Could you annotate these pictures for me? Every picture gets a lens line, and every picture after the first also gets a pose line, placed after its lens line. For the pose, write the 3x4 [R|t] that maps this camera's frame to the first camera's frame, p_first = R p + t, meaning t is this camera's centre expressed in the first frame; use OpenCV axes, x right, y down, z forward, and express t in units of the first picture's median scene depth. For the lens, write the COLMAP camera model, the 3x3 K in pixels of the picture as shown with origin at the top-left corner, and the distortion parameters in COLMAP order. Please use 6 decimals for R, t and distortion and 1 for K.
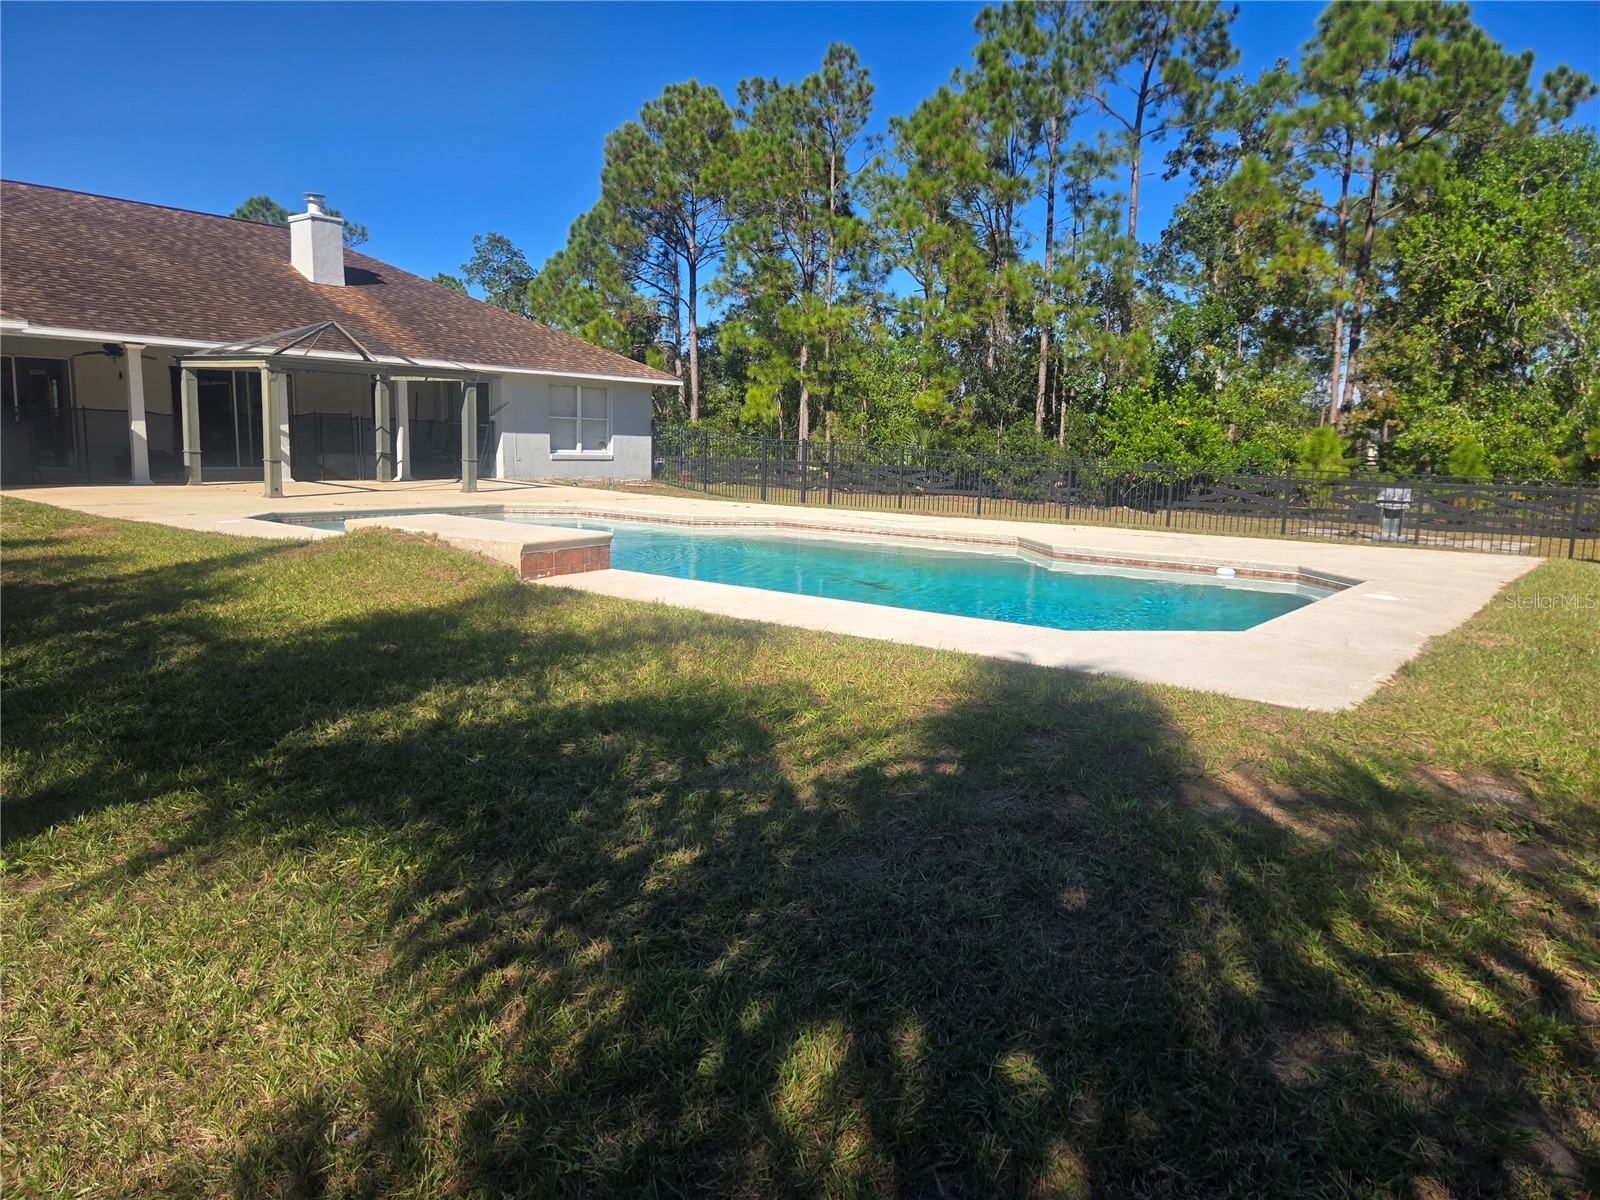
lens RADIAL K [[1086.4, 0, 793.3], [0, 1086.4, 576.0], [0, 0, 1]] dist [0.078540, -0.056188]
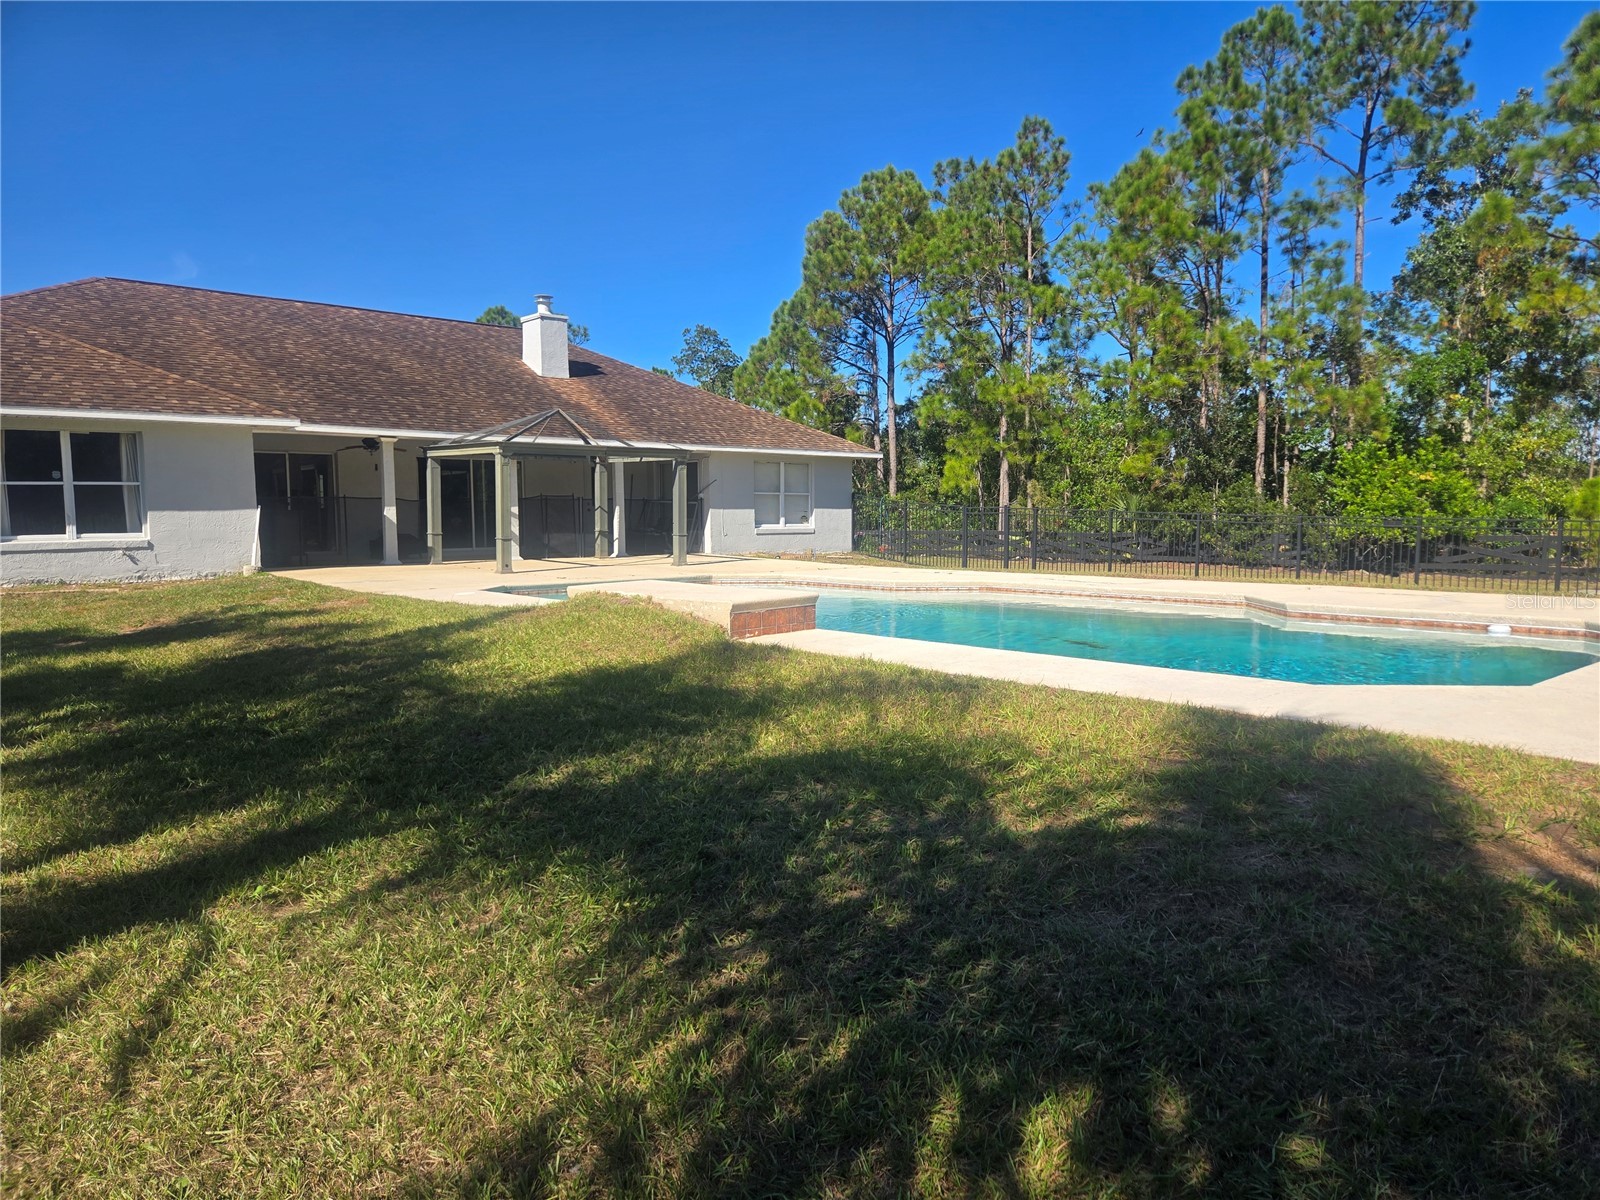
lens RADIAL K [[1086.4, 0, 810.6], [0, 1086.4, 587.3], [0, 0, 1]] dist [0.078540, -0.056188]
pose [[0.986103, -0.016547, -0.165311, -0.004114], [0.006547, 0.998125, -0.060855, 0.008649], [0.166008, 0.058927, 0.984362, 0.008654]]
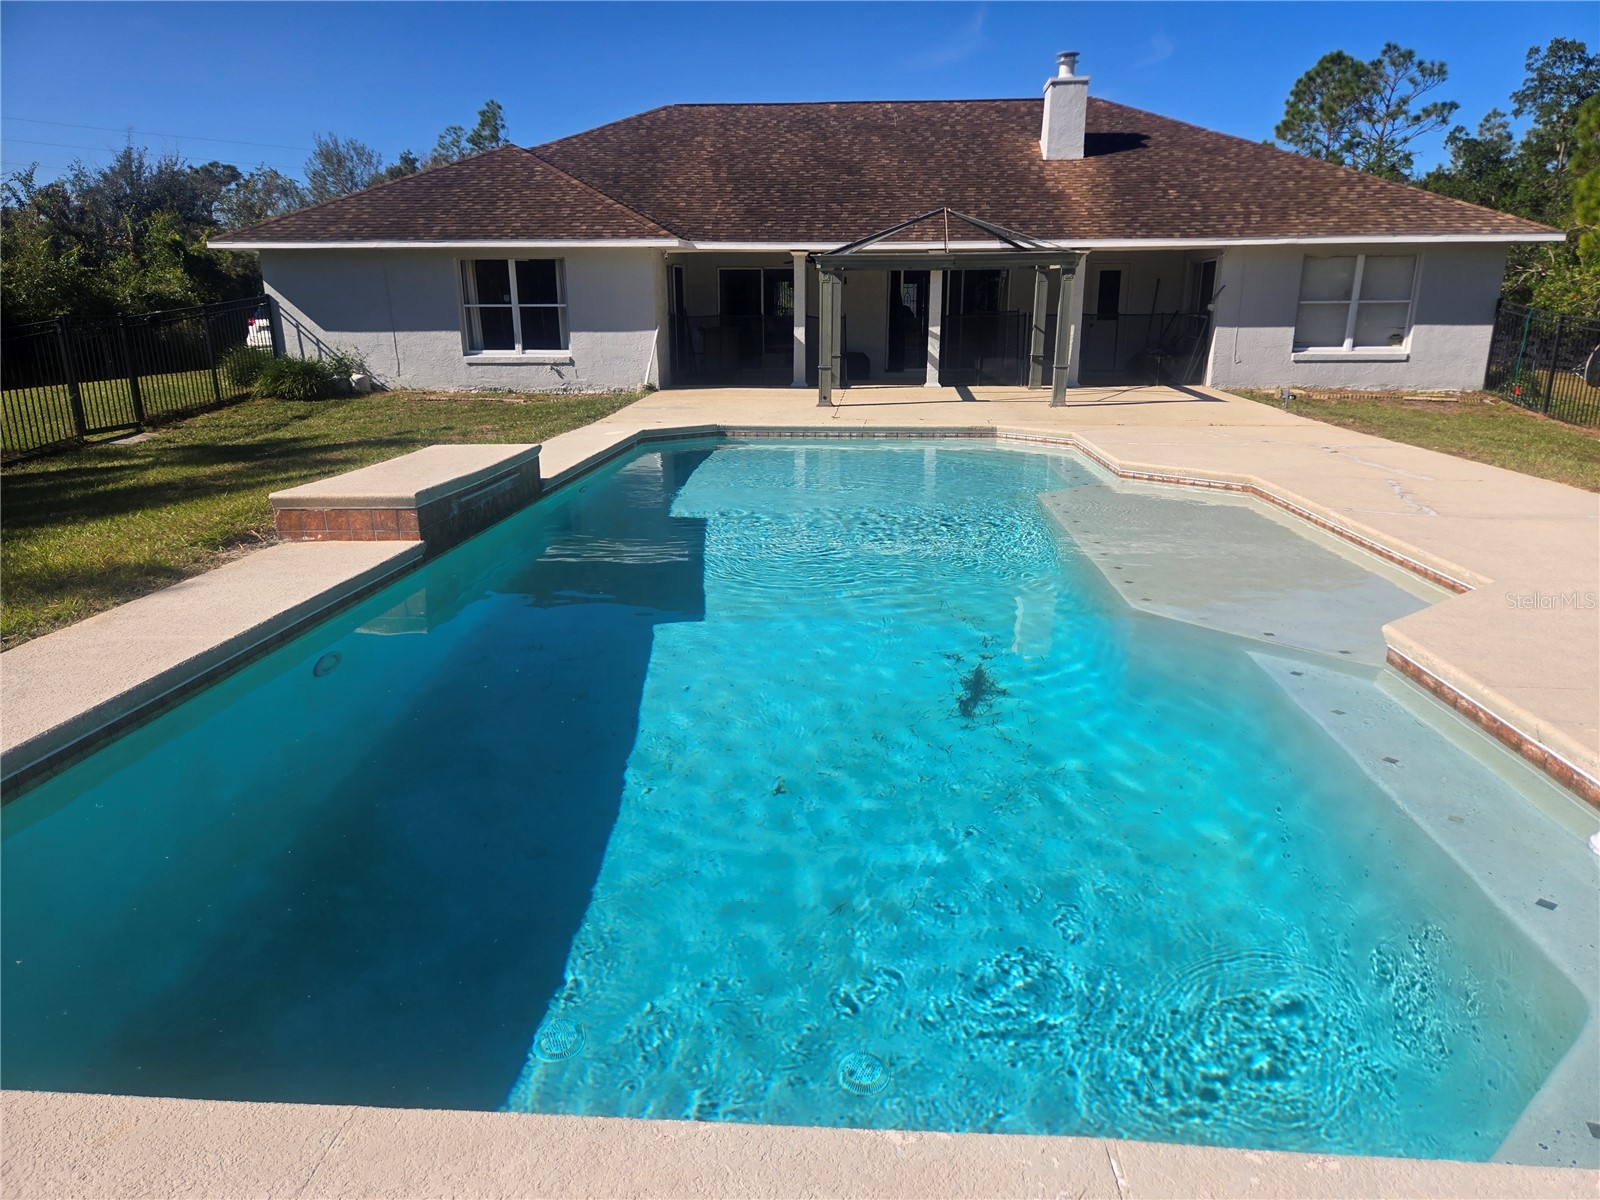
lens RADIAL K [[1086.4, 0, 795.4], [0, 1086.4, 599.9], [0, 0, 1]] dist [0.078540, -0.056188]
pose [[0.572183, 0.189952, -0.797825, 0.318433], [-0.091090, 0.981508, 0.168358, -0.063247], [0.815052, -0.023658, 0.578905, 0.418837]]
